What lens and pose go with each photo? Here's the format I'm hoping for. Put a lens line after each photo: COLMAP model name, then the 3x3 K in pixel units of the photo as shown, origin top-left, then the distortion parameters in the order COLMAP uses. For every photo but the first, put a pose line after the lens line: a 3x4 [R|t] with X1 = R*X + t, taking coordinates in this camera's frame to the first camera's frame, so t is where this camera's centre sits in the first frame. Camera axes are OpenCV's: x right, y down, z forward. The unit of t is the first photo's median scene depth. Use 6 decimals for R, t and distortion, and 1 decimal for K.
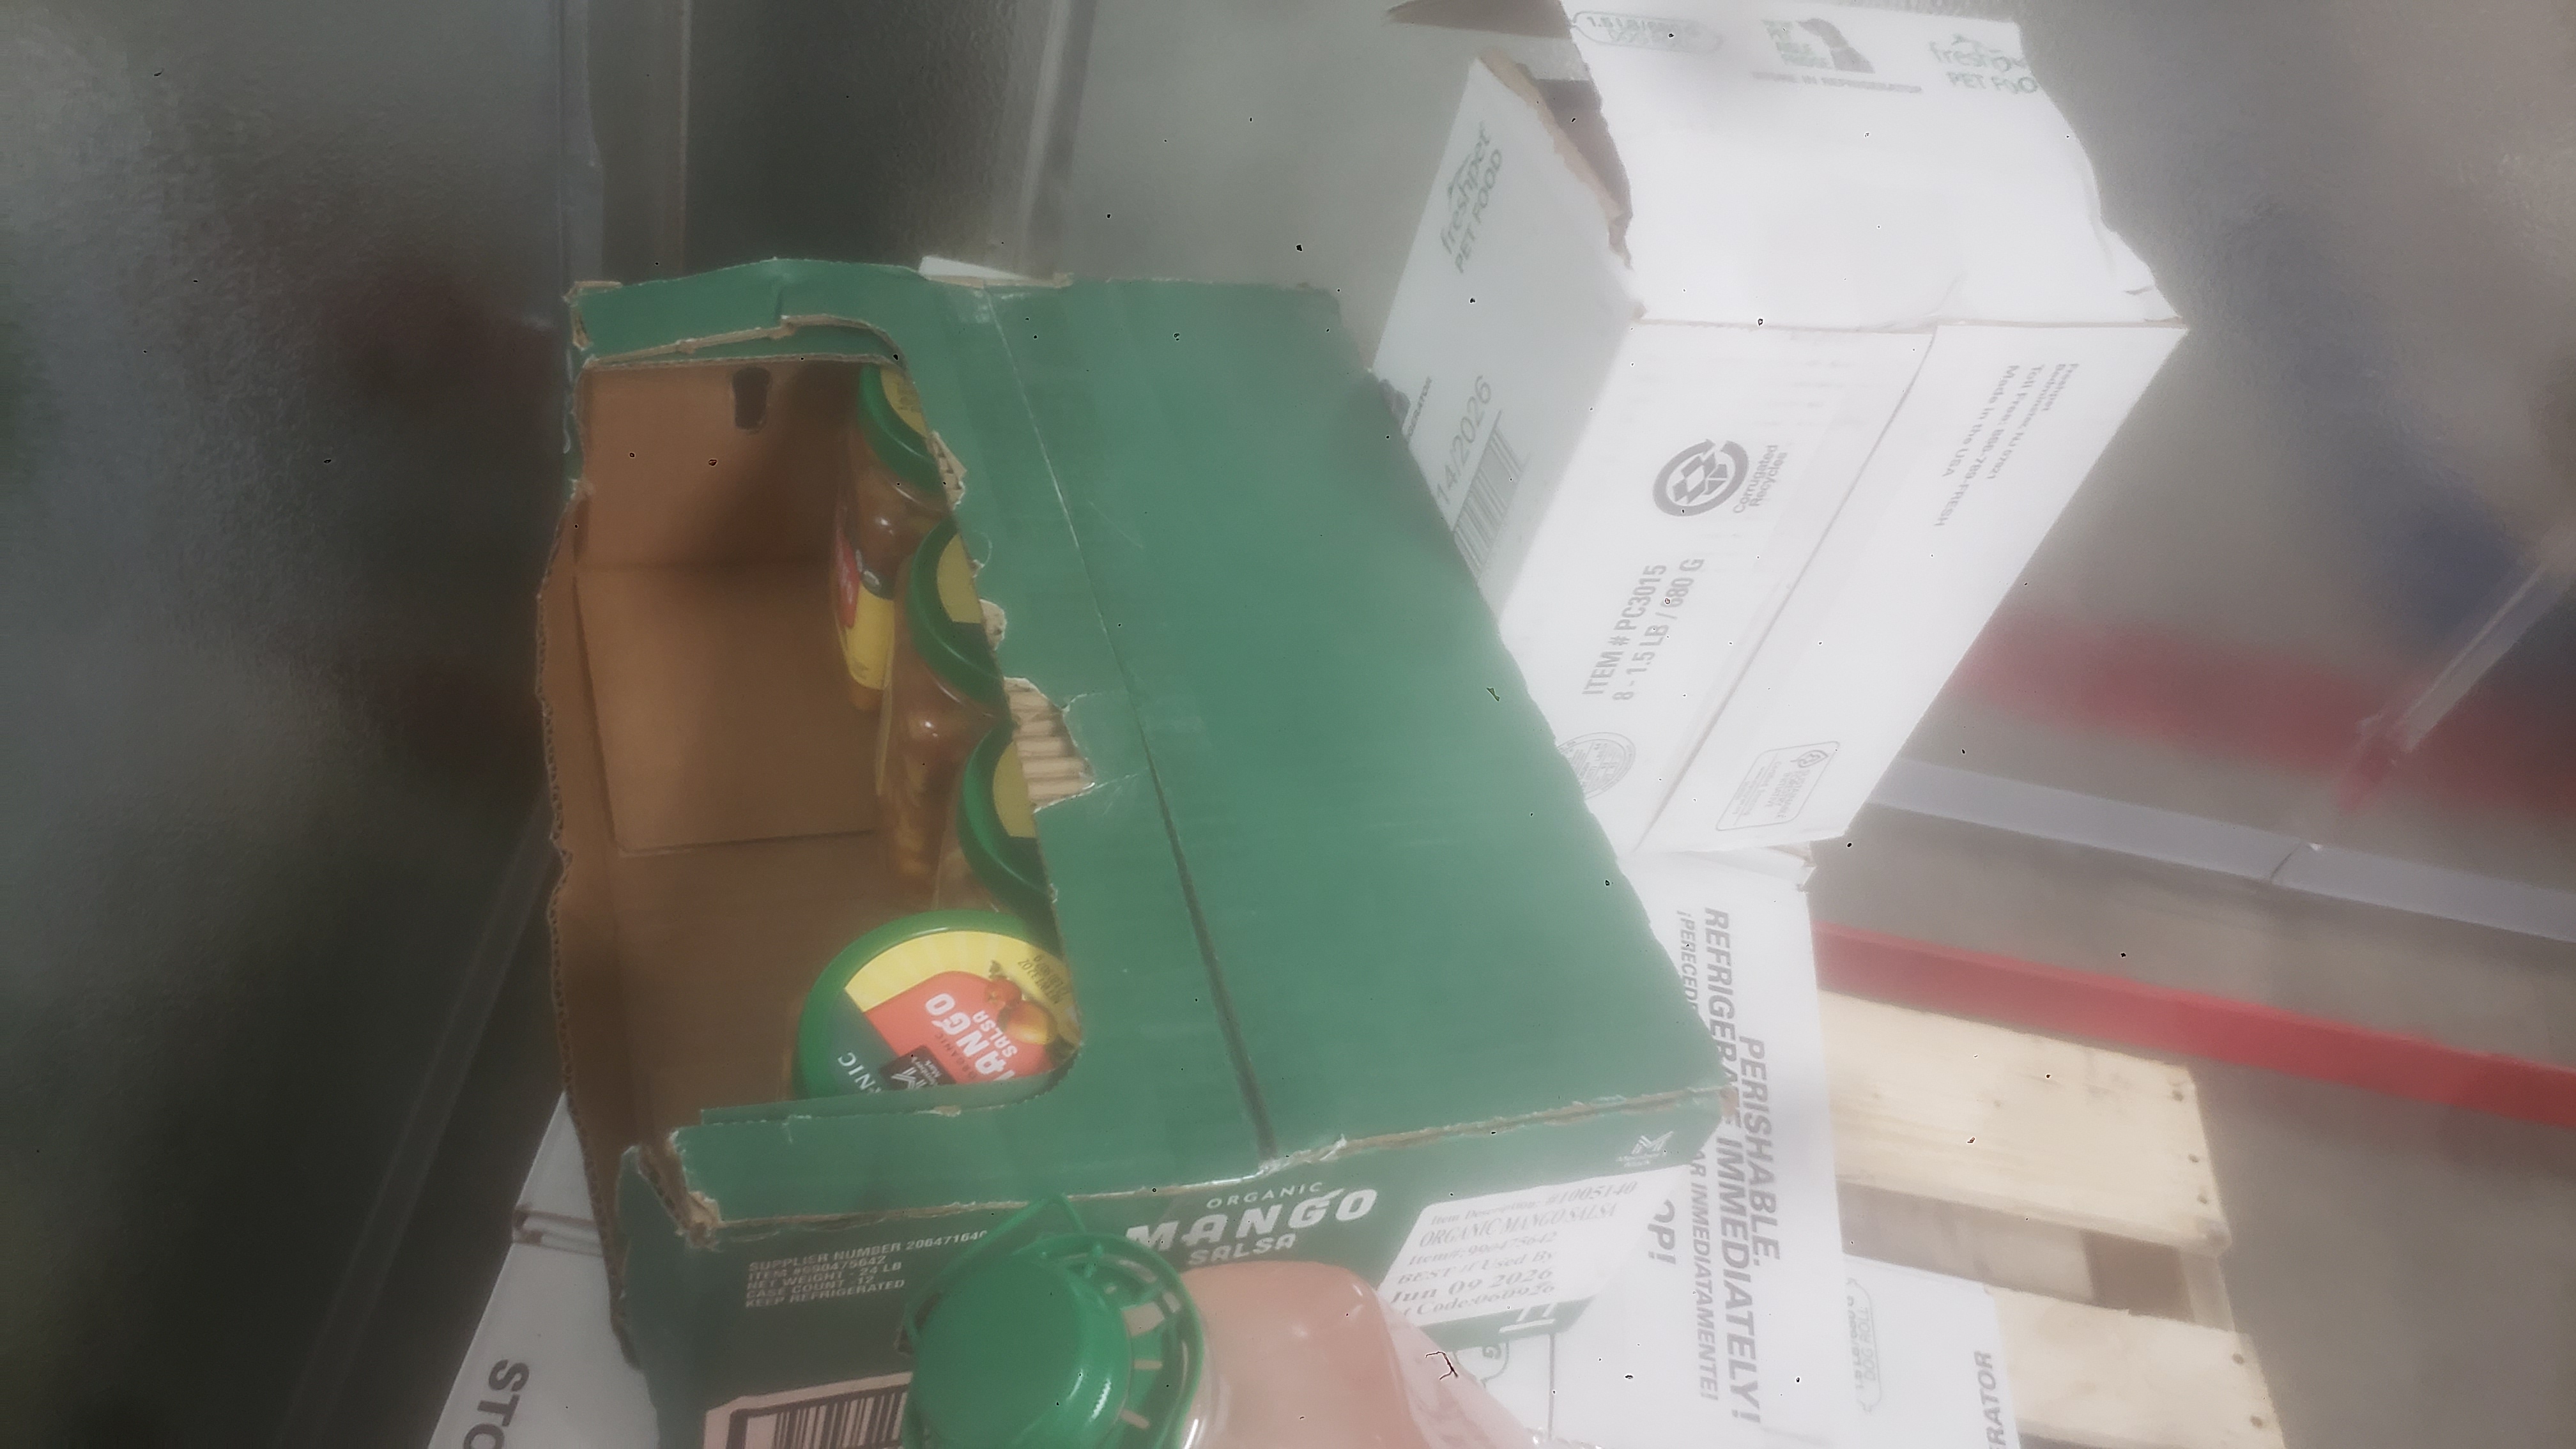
lens RADIAL K [[1912.1, 0, 1288.0], [0, 1912.1, 724.5], [0, 0, 1]] dist [0.164161, -0.153541]
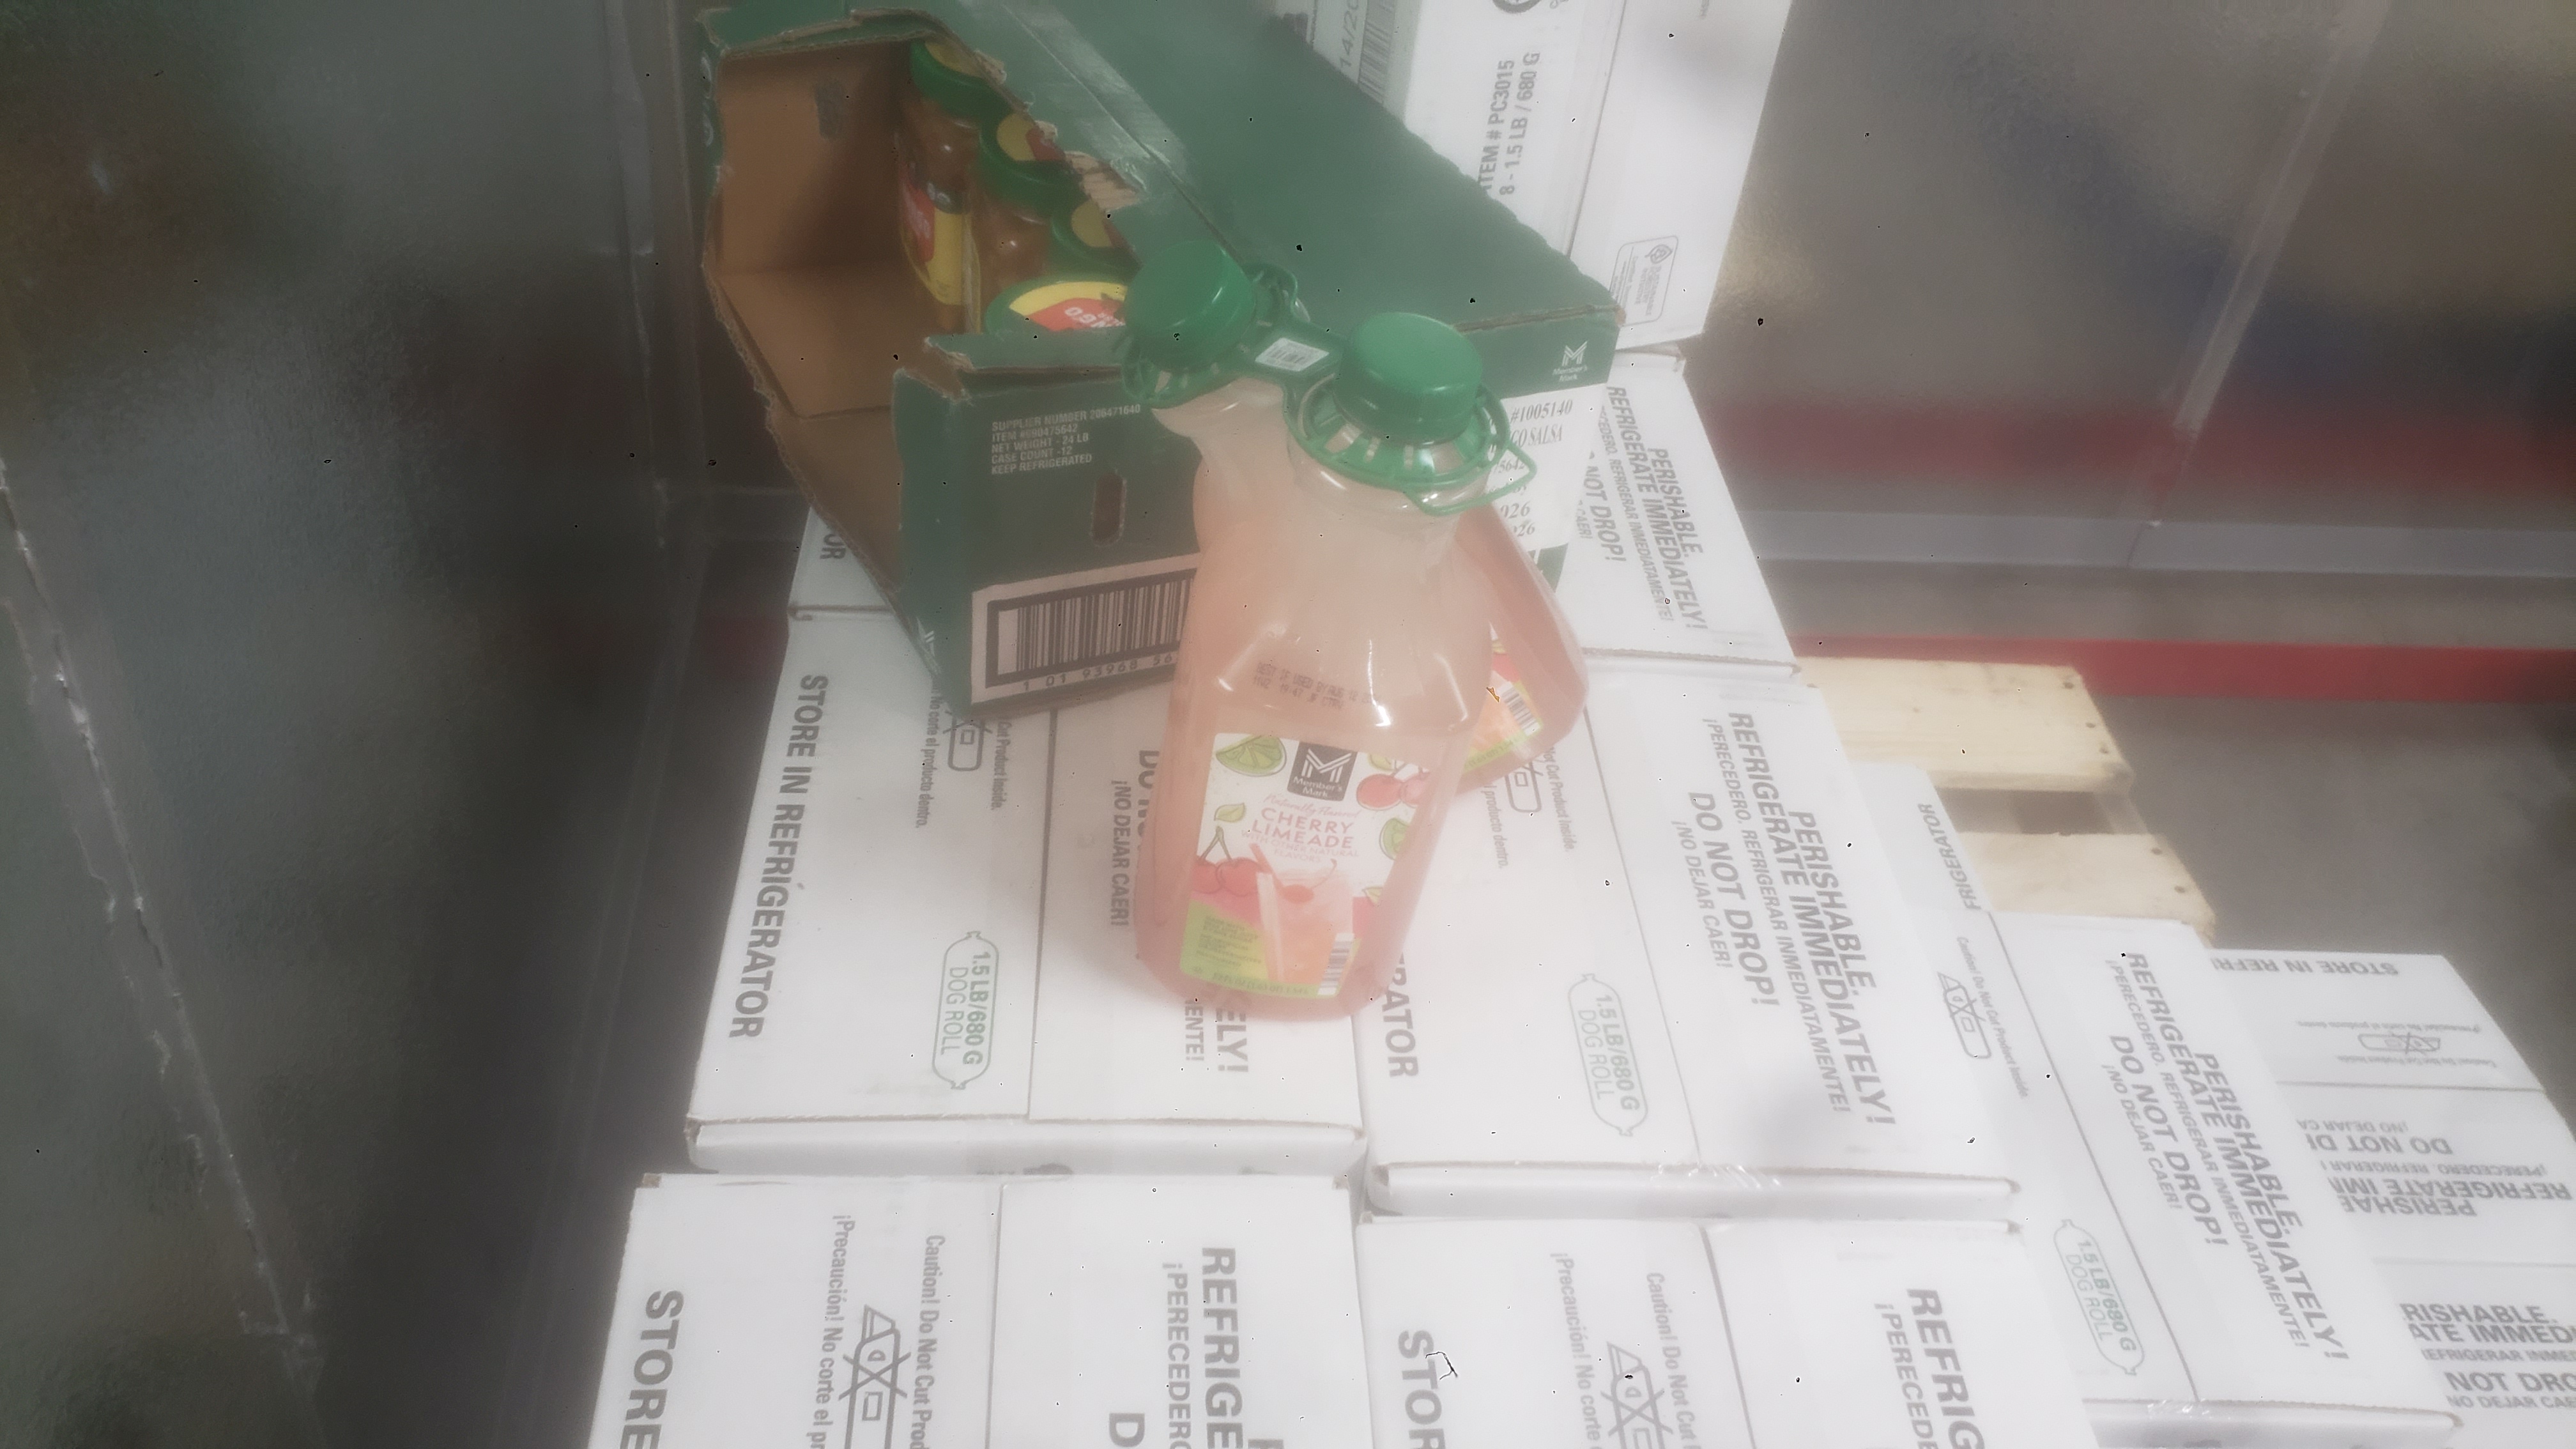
lens RADIAL K [[2003.6, 0, 1299.8], [0, 2003.6, 664.9], [0, 0, 1]] dist [0.099249, -0.004021]
pose [[0.980344, -0.190634, 0.050844, -0.108793], [0.195954, 0.970803, -0.138362, 0.499274], [-0.022983, 0.145605, 0.989076, -0.364961]]
